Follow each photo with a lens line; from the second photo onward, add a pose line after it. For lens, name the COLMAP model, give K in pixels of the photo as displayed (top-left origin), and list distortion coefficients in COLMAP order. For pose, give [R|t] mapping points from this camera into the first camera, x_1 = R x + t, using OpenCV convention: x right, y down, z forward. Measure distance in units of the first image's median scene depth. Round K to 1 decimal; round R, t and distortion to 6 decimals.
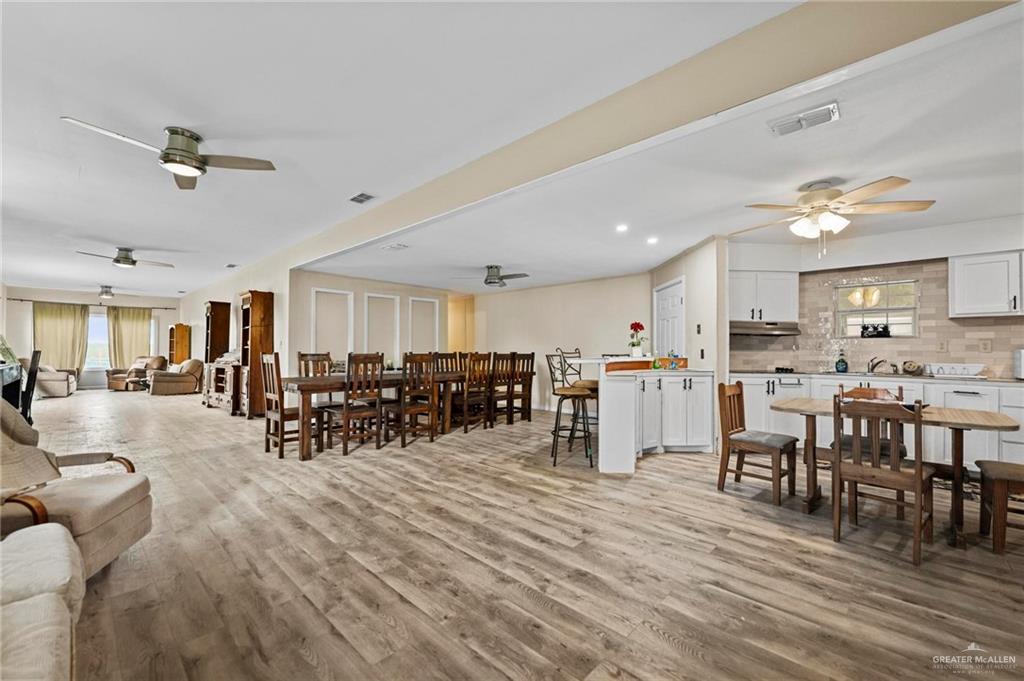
lens RADIAL K [[419.5, 0, 509.2], [0, 419.5, 342.4], [0, 0, 1]] dist [-0.001907, -0.000754]
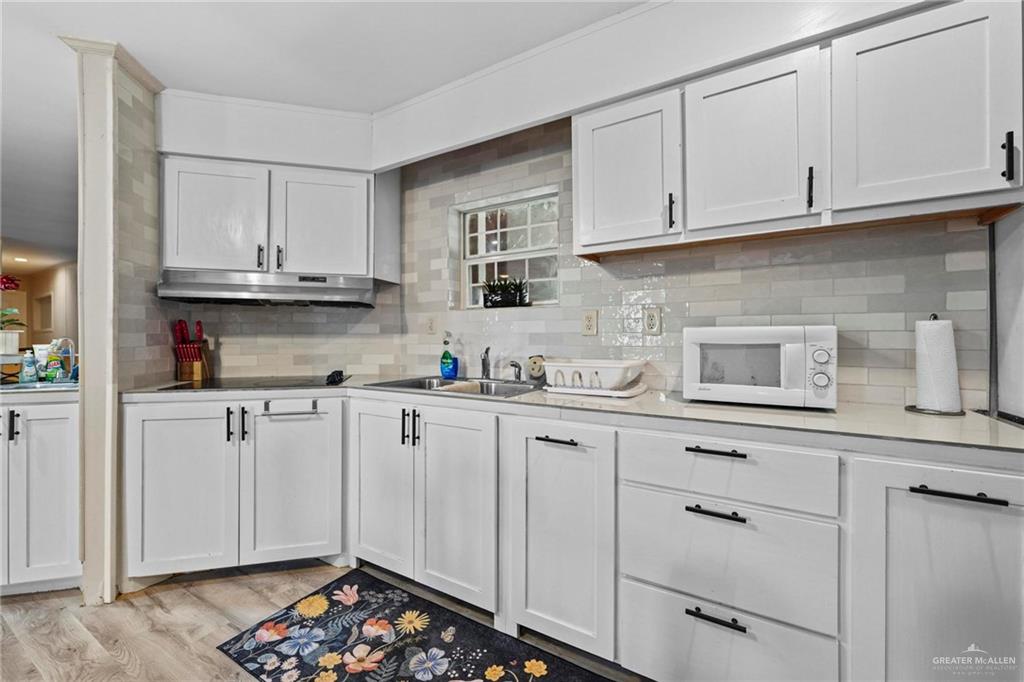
lens RADIAL K [[427.5, 0, 514.6], [0, 427.5, 337.3], [0, 0, 1]] dist [0.001181, 0.000024]
pose [[0.977309, -0.010453, 0.211562, 0.740802], [0.006533, 0.999794, 0.019221, 0.013315], [-0.211719, -0.017403, 0.977176, 0.477684]]
